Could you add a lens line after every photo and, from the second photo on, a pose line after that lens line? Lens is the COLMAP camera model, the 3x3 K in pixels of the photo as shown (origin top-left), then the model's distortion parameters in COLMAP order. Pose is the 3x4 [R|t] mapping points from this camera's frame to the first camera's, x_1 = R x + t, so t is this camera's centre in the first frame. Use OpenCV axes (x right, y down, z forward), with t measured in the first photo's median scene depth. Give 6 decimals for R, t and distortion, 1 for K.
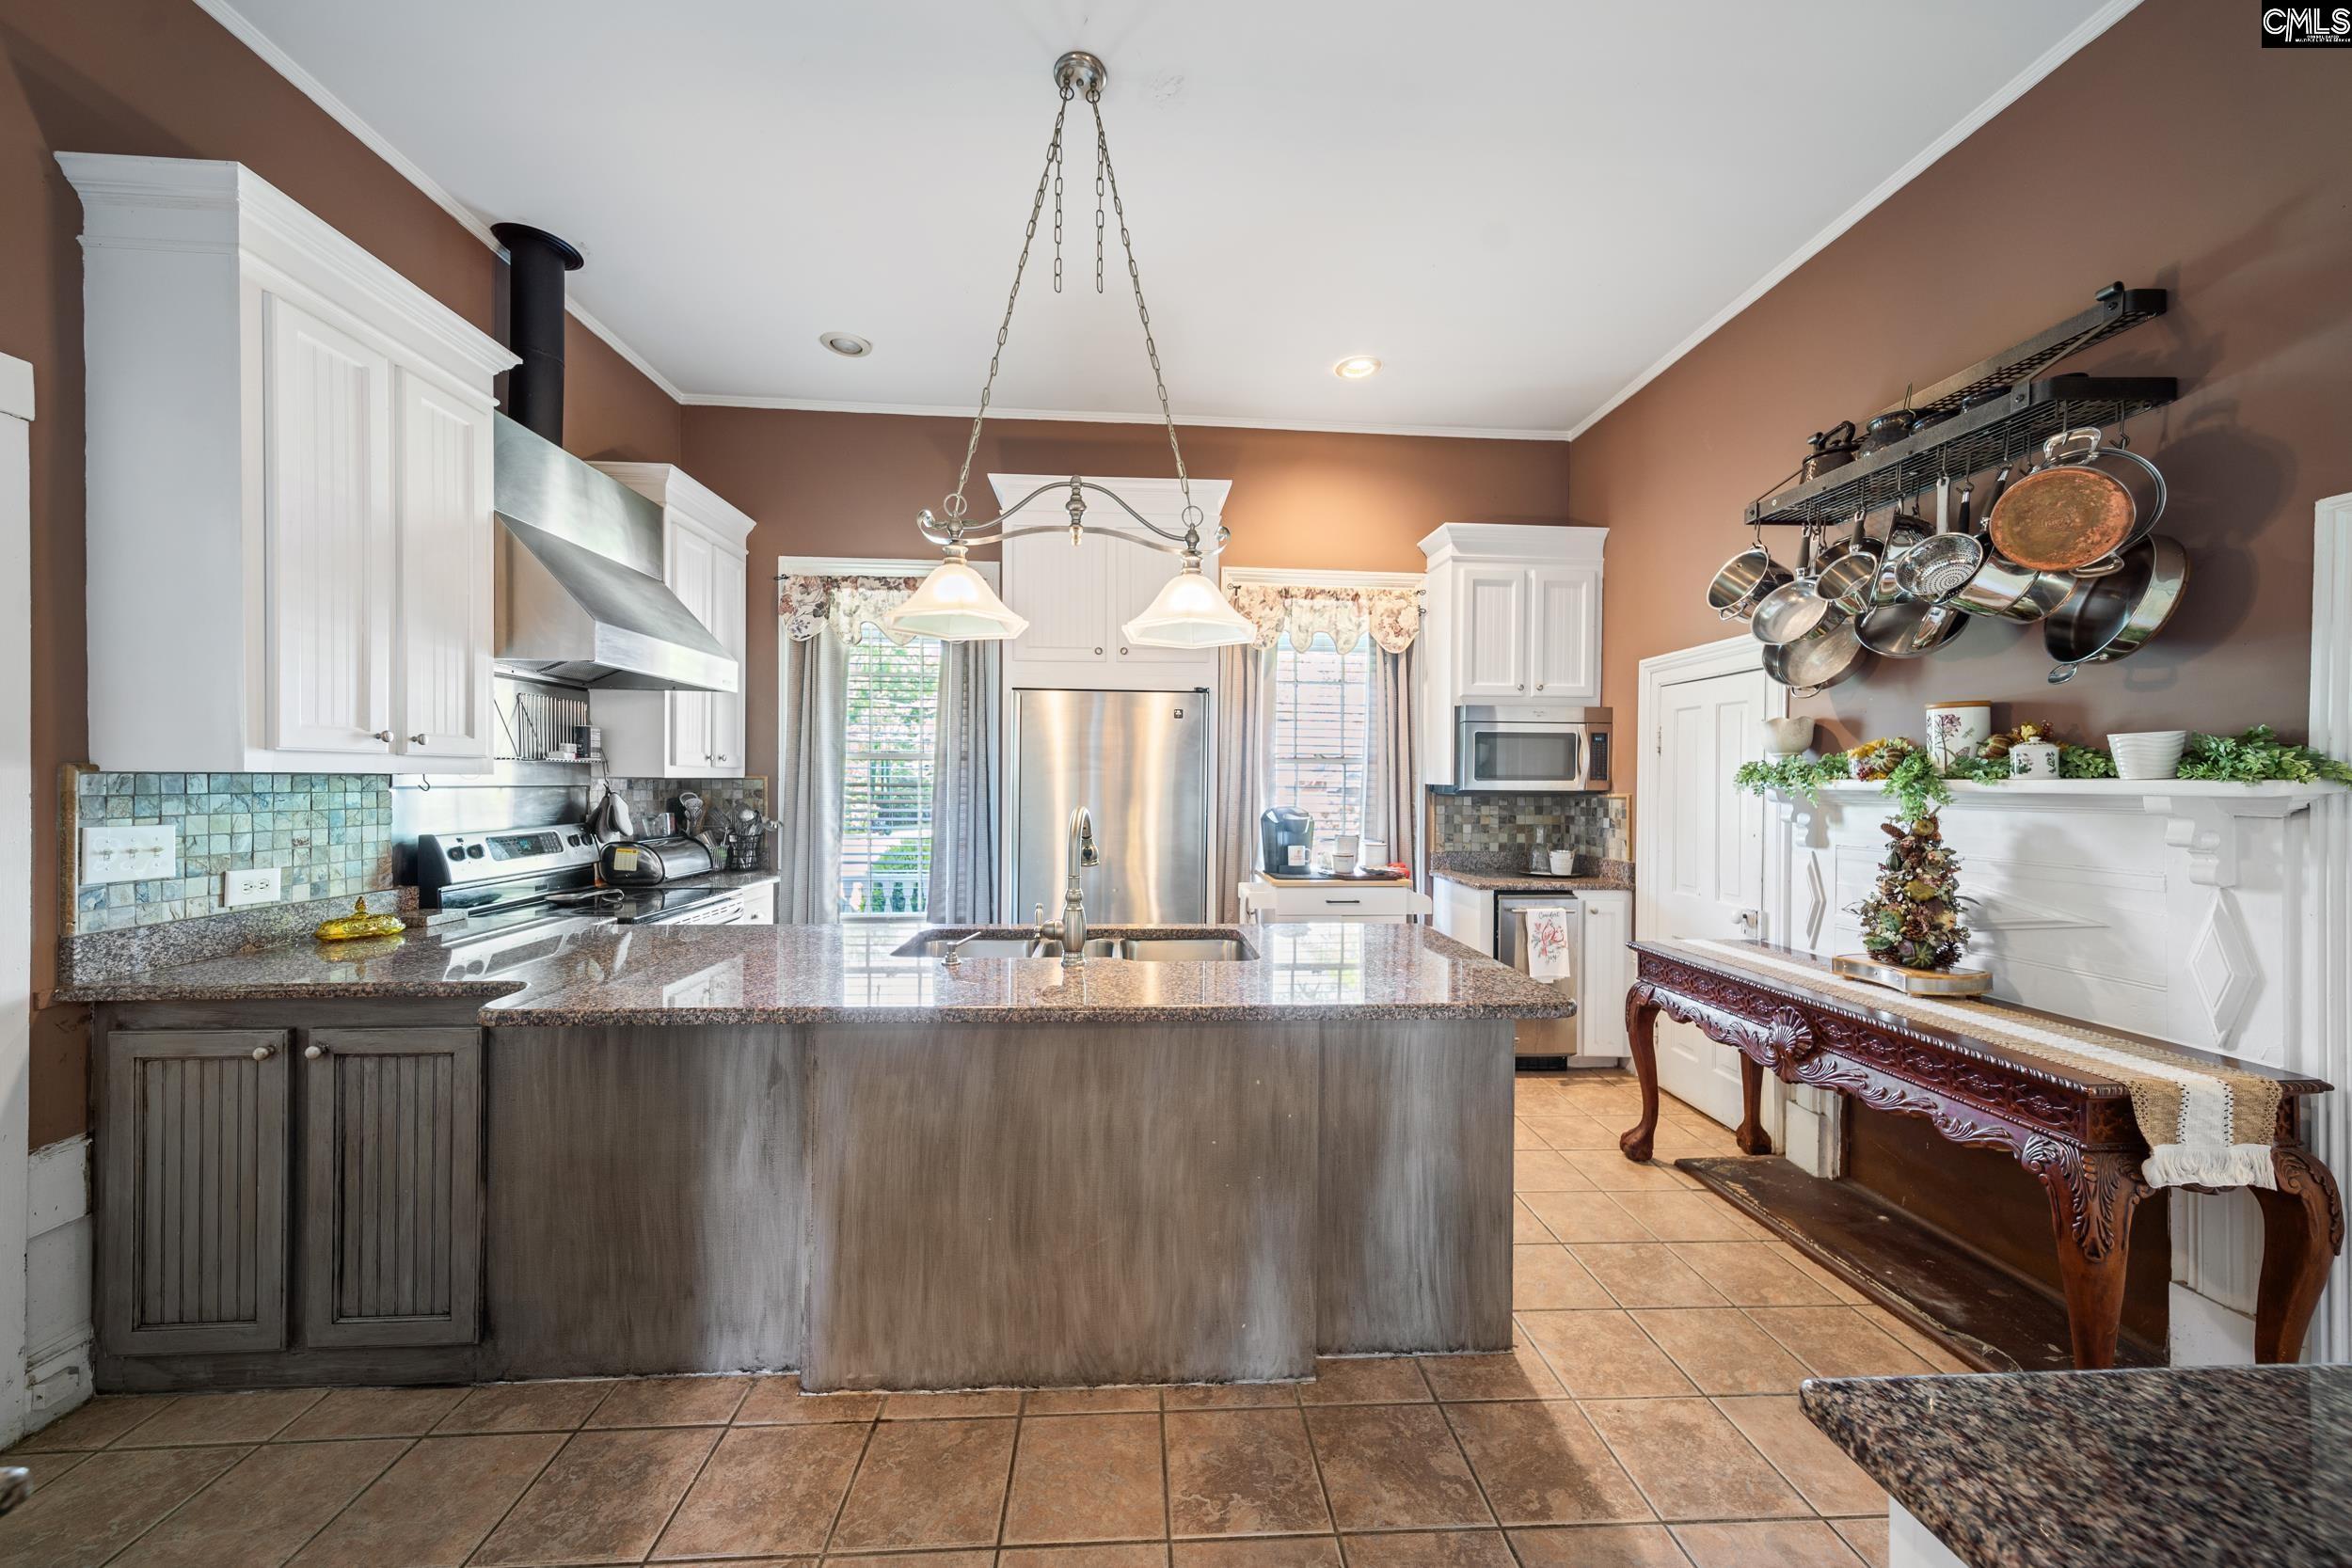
lens RADIAL K [[822.8, 0, 1164.4], [0, 822.8, 783.4], [0, 0, 1]] dist [0.009472, 0.000180]
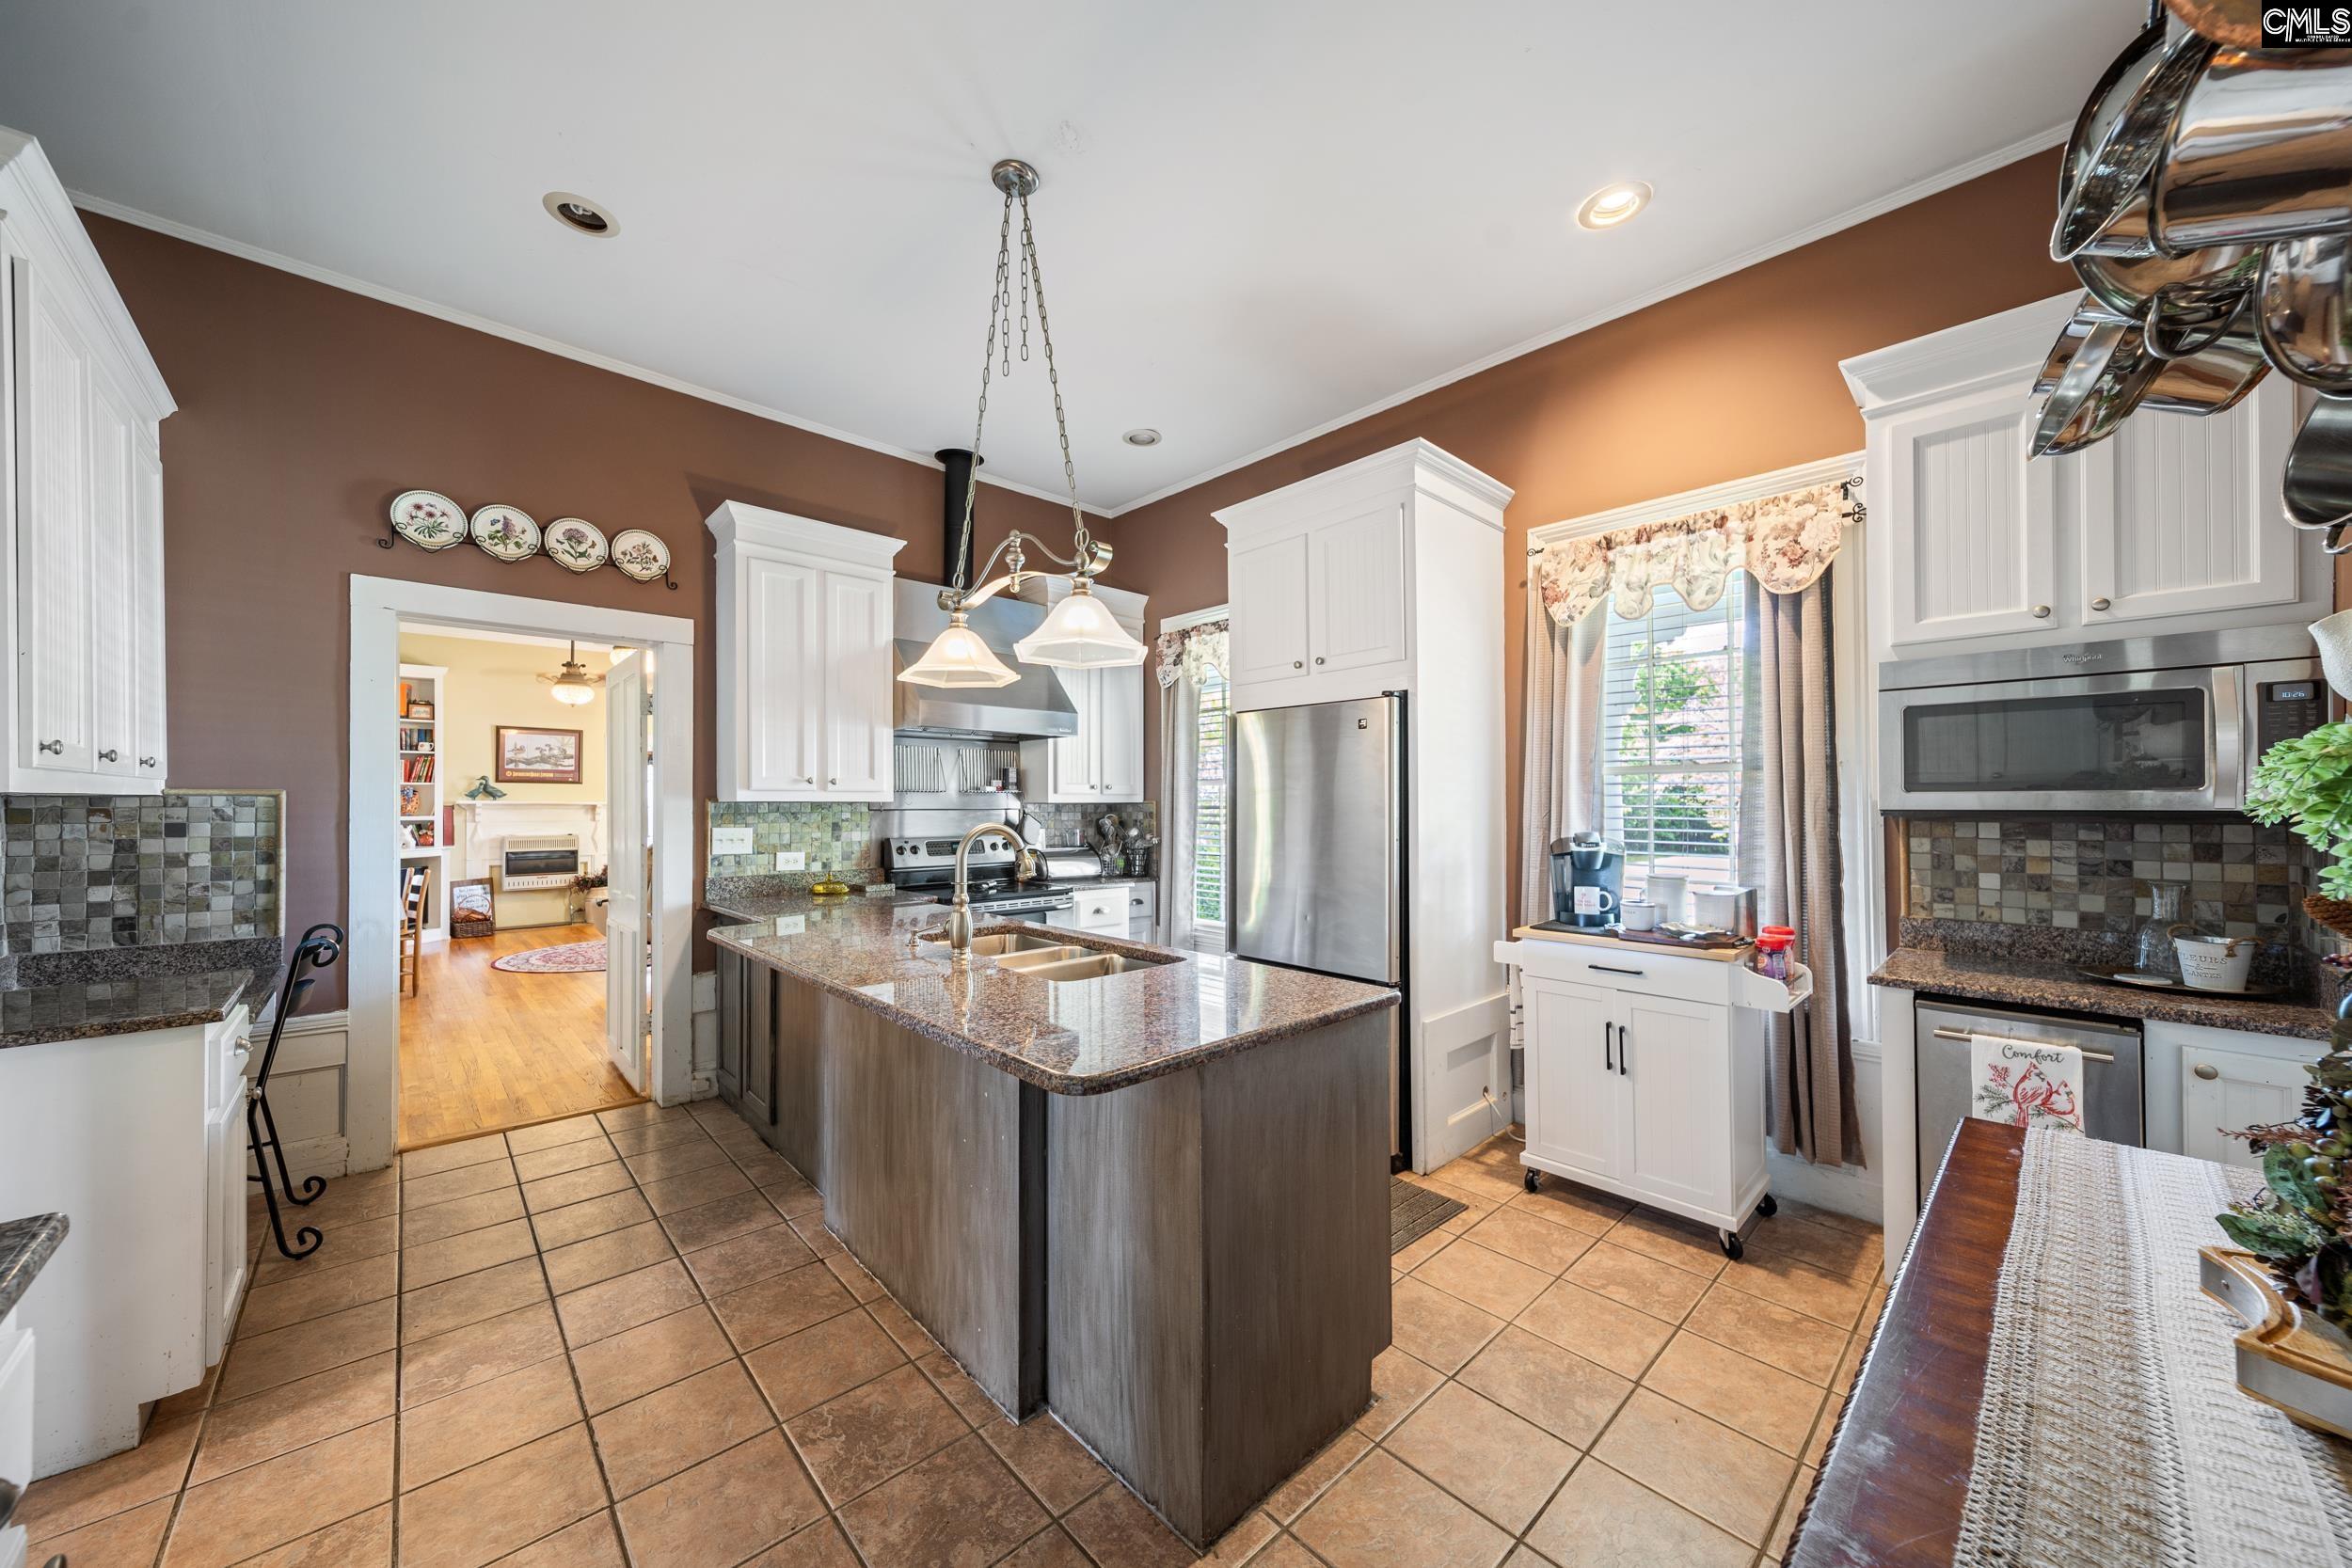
lens RADIAL K [[822.8, 0, 1161.6], [0, 822.8, 799.1], [0, 0, 1]] dist [0.009472, 0.000180]
pose [[0.637213, -0.014314, -0.770555, 0.525535], [0.004445, 0.999879, -0.014898, 0.007337], [0.770675, 0.006068, 0.637200, 0.261630]]
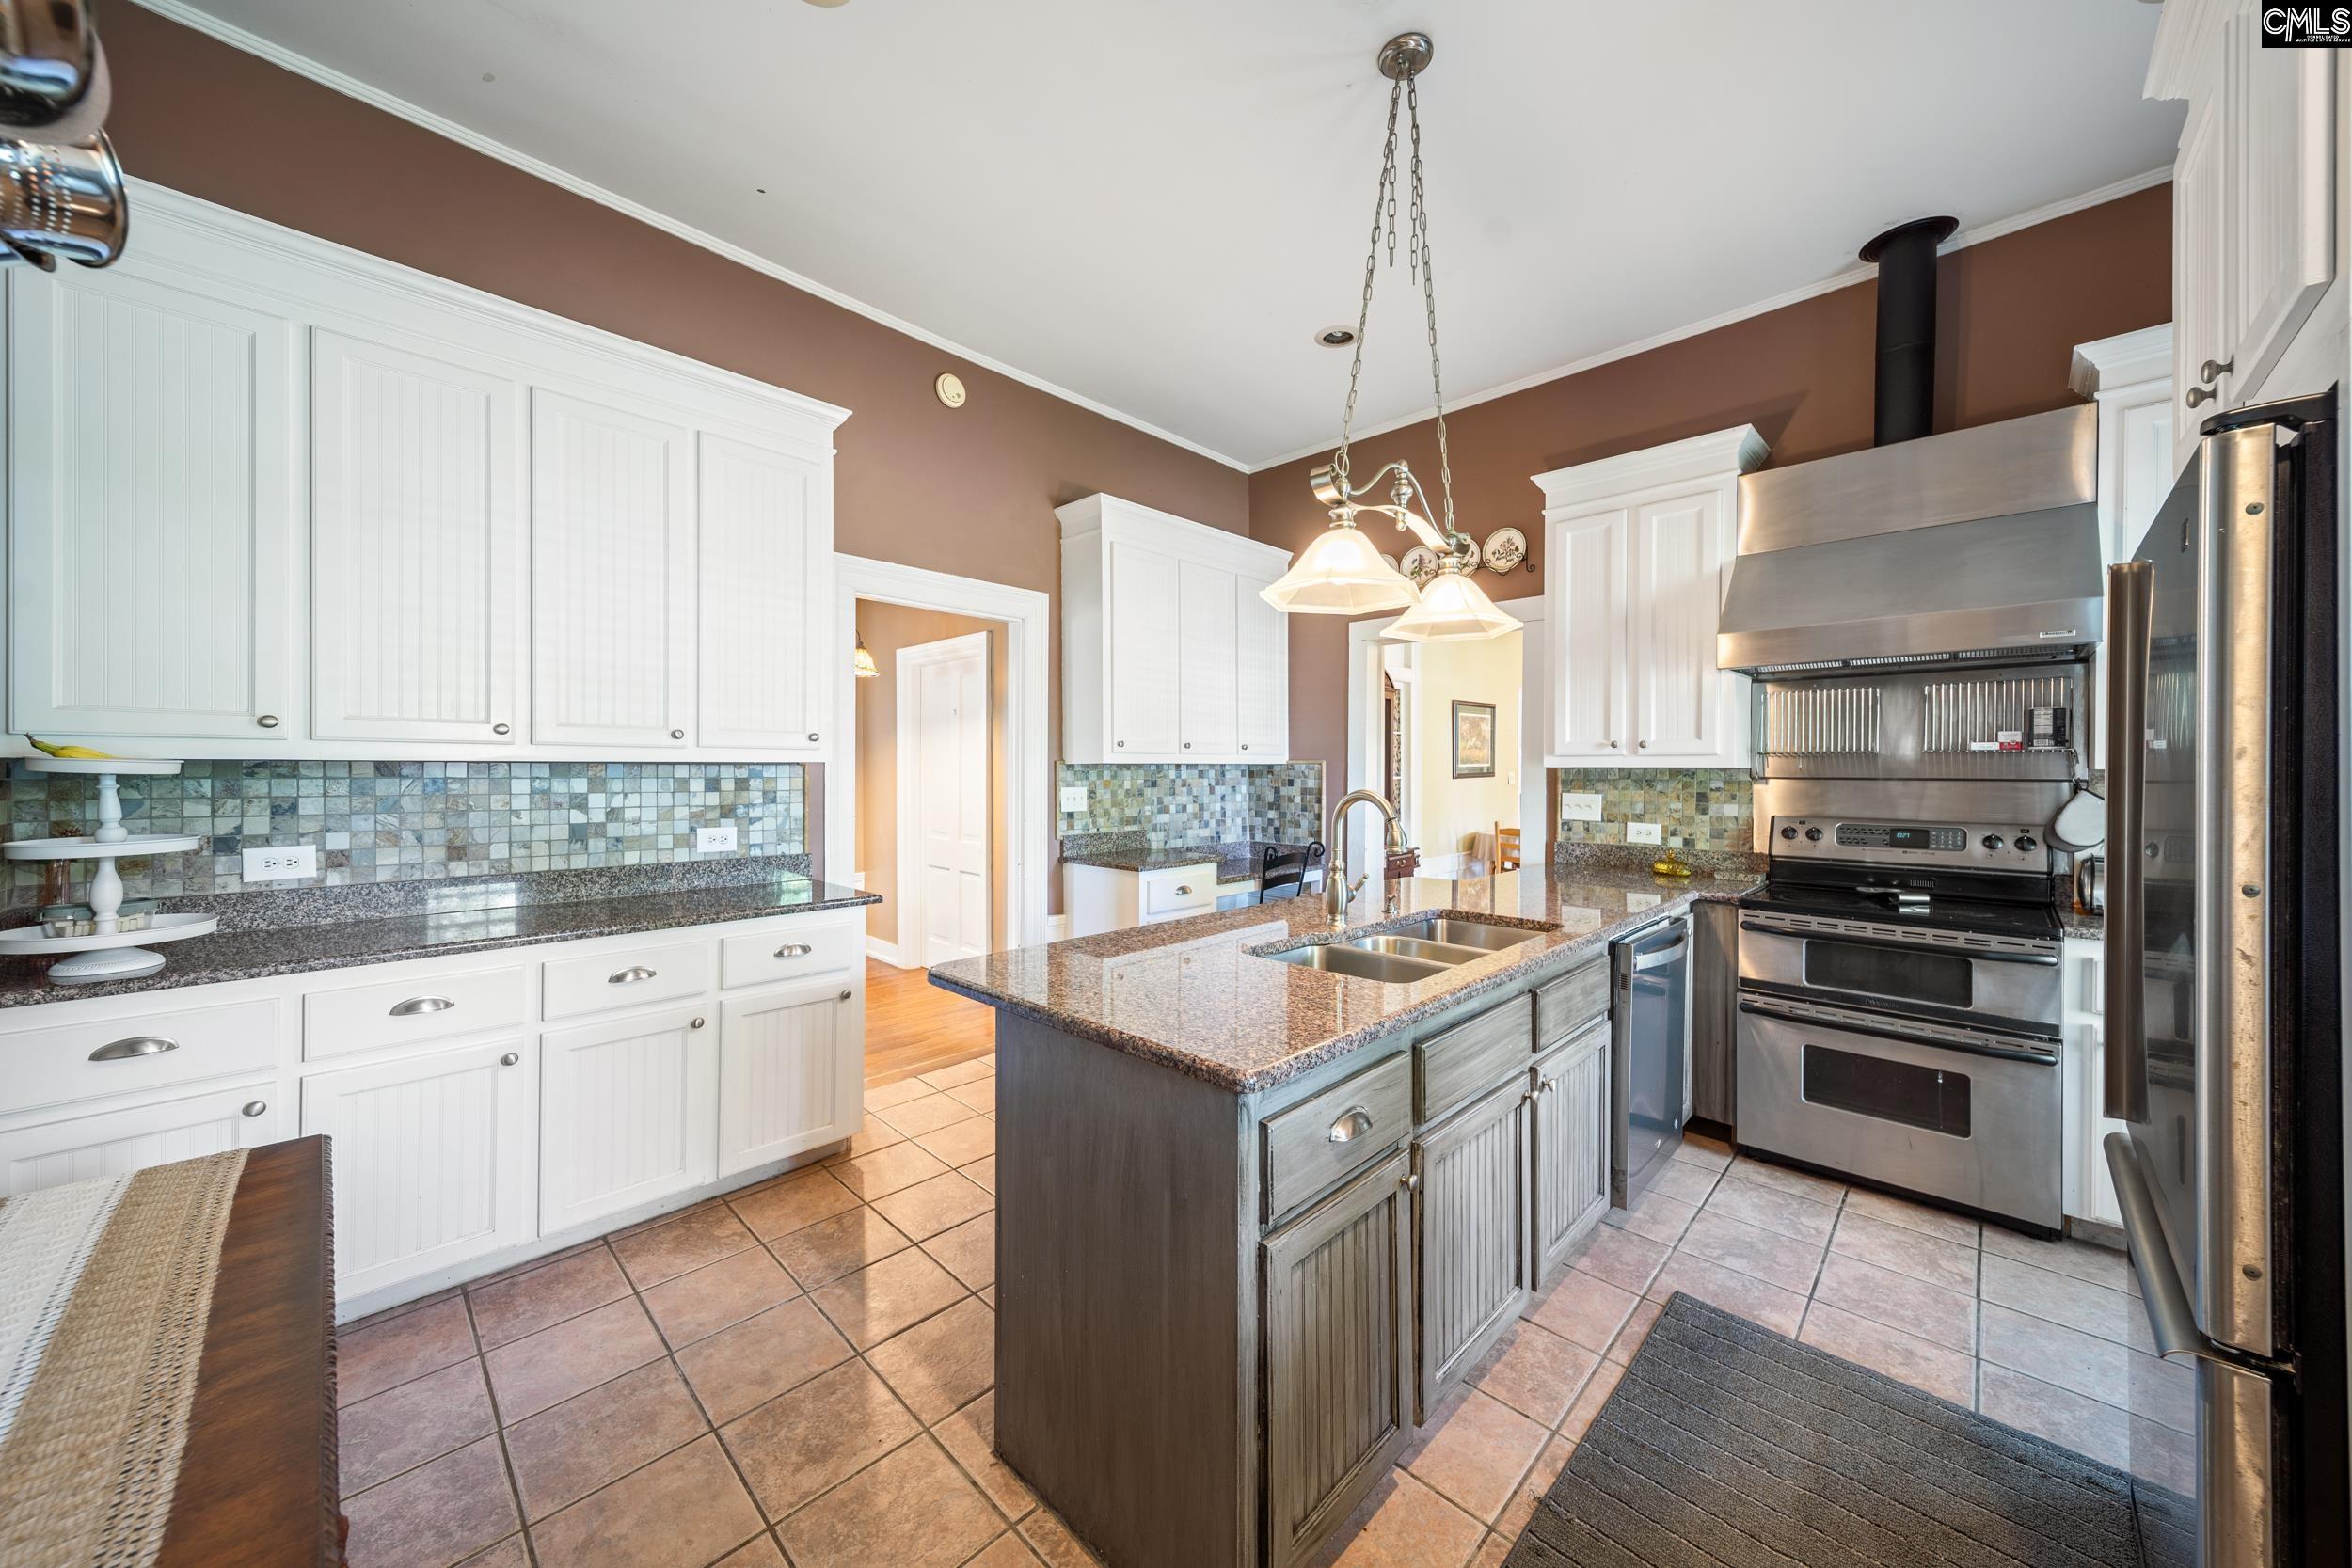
lens RADIAL K [[822.8, 0, 1174.6], [0, 822.8, 771.0], [0, 0, 1]] dist [0.009472, 0.000180]
pose [[-0.734473, -0.004304, -0.678624, 0.456489], [-0.008233, 0.999963, 0.002569, -0.001406], [0.678588, 0.007474, -0.734481, 0.926973]]
